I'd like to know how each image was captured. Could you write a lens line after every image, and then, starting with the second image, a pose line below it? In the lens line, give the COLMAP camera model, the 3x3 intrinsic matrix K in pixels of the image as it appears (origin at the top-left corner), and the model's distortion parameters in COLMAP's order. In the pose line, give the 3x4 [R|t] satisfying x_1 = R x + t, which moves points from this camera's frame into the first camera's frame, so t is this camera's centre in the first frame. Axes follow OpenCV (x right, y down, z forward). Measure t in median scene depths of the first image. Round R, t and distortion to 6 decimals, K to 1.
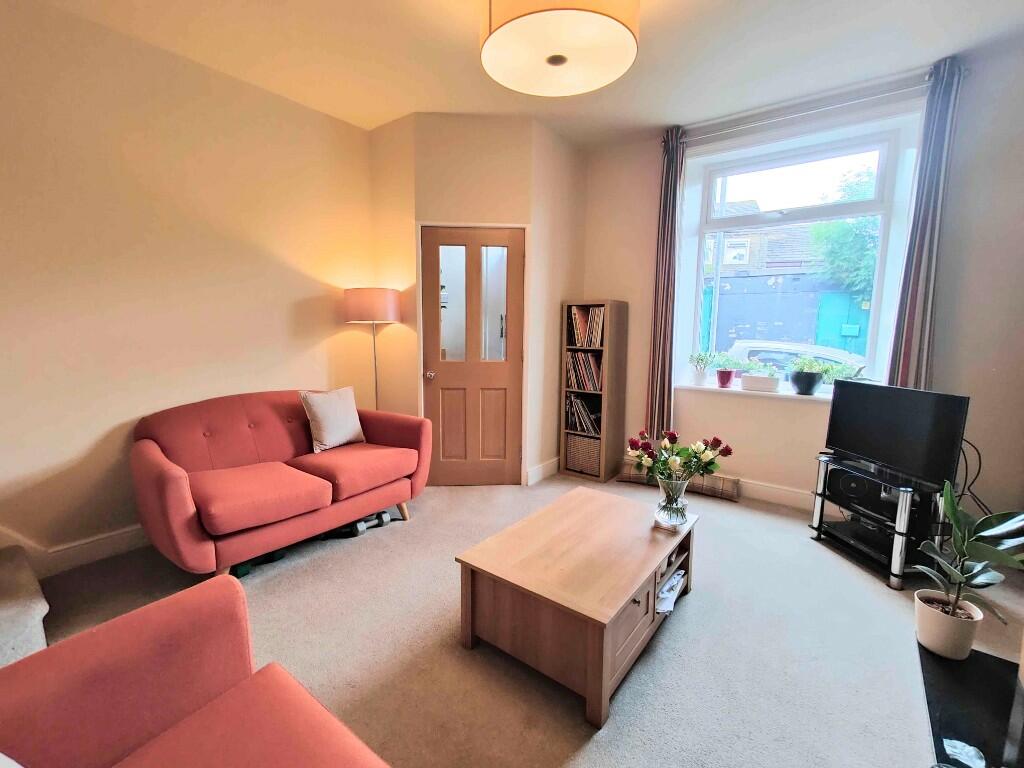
lens RADIAL K [[451.0, 0, 512.3], [0, 451.0, 378.9], [0, 0, 1]] dist [0.008368, 0.000058]
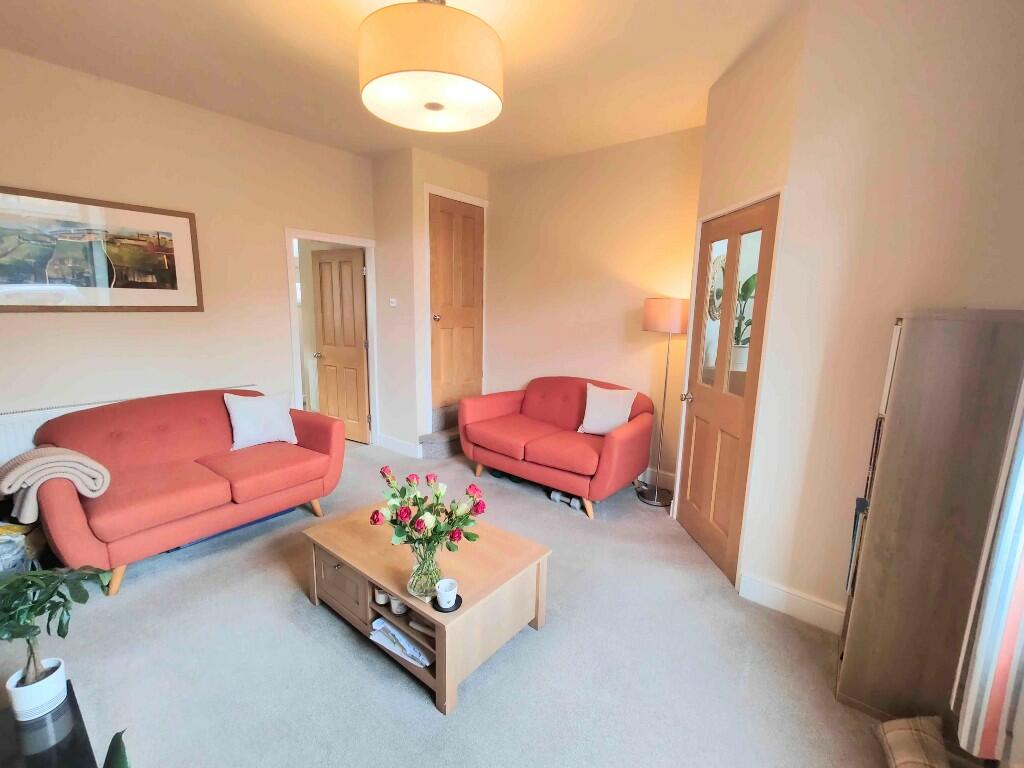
lens RADIAL K [[451.0, 0, 512.3], [0, 451.0, 378.9], [0, 0, 1]] dist [0.008368, 0.000058]
pose [[-0.014849, 0.160348, -0.986949, 0.677016], [-0.140785, 0.976889, 0.160832, -0.134885], [0.989929, 0.141336, 0.008069, 0.666568]]
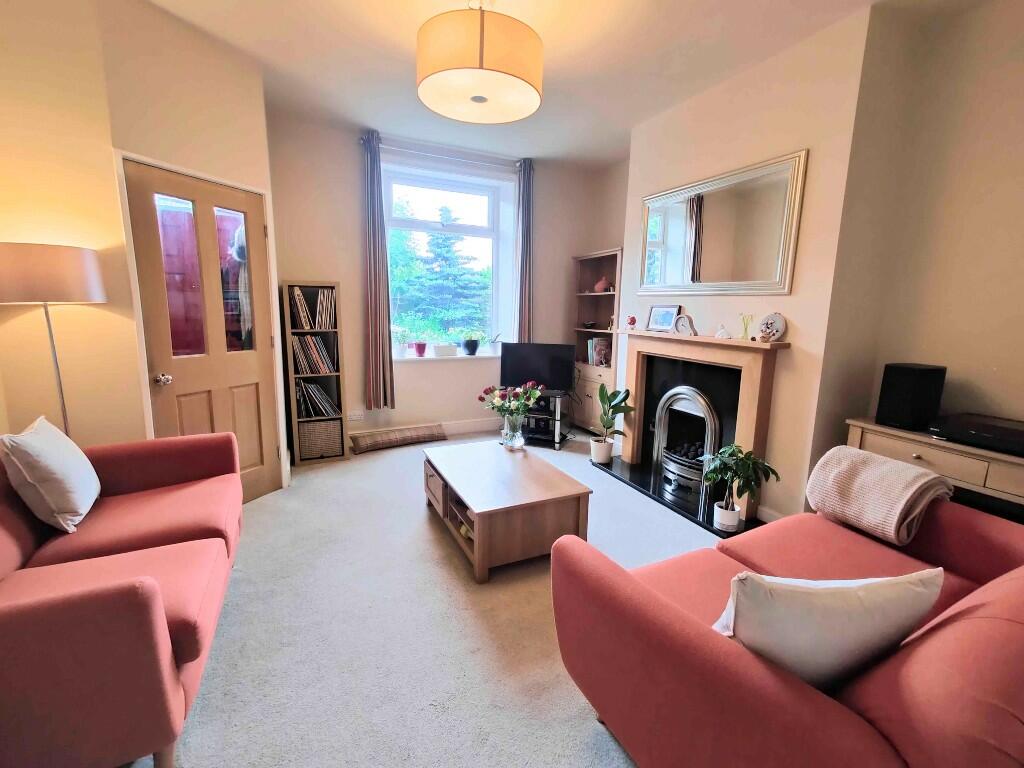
lens RADIAL K [[451.0, 0, 512.3], [0, 451.0, 378.9], [0, 0, 1]] dist [0.008368, 0.000058]
pose [[0.460301, -0.141693, 0.876382, -0.557256], [0.094554, 0.989390, 0.110301, -0.035904], [-0.882713, 0.032094, 0.468815, 0.184489]]
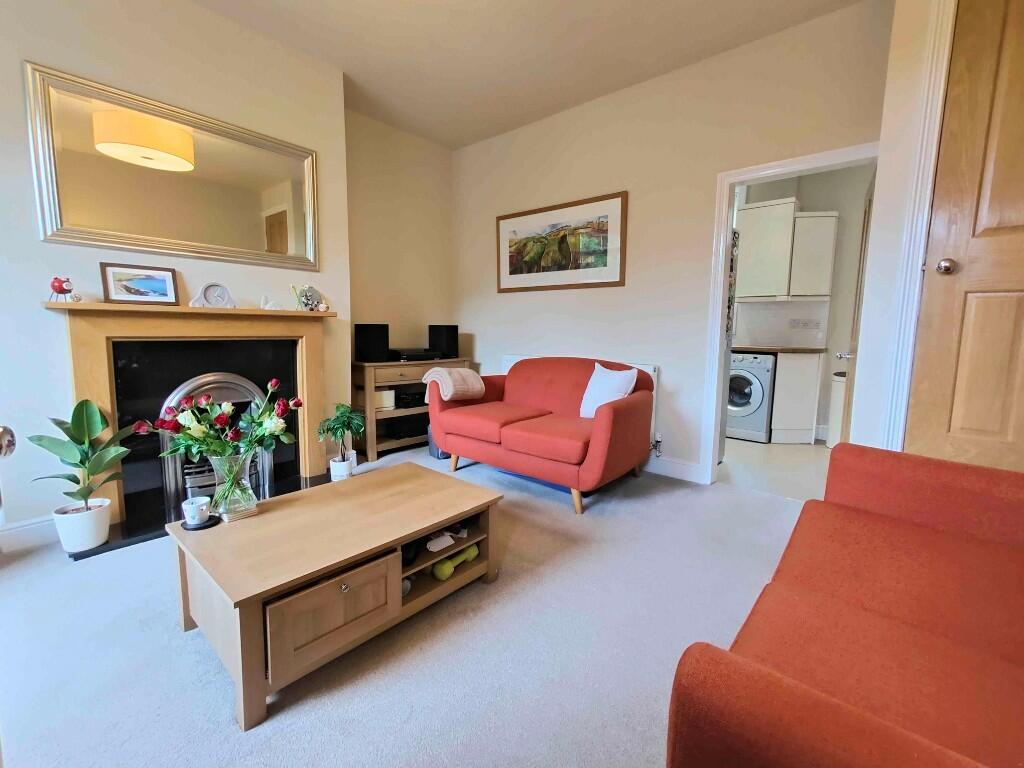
lens RADIAL K [[451.0, 0, 512.3], [0, 451.0, 378.9], [0, 0, 1]] dist [0.008368, 0.000058]
pose [[-0.997535, -0.030639, 0.063133, -0.111554], [-0.014919, 0.971680, 0.235828, -0.059565], [-0.068571, 0.234305, -0.969742, 1.022206]]
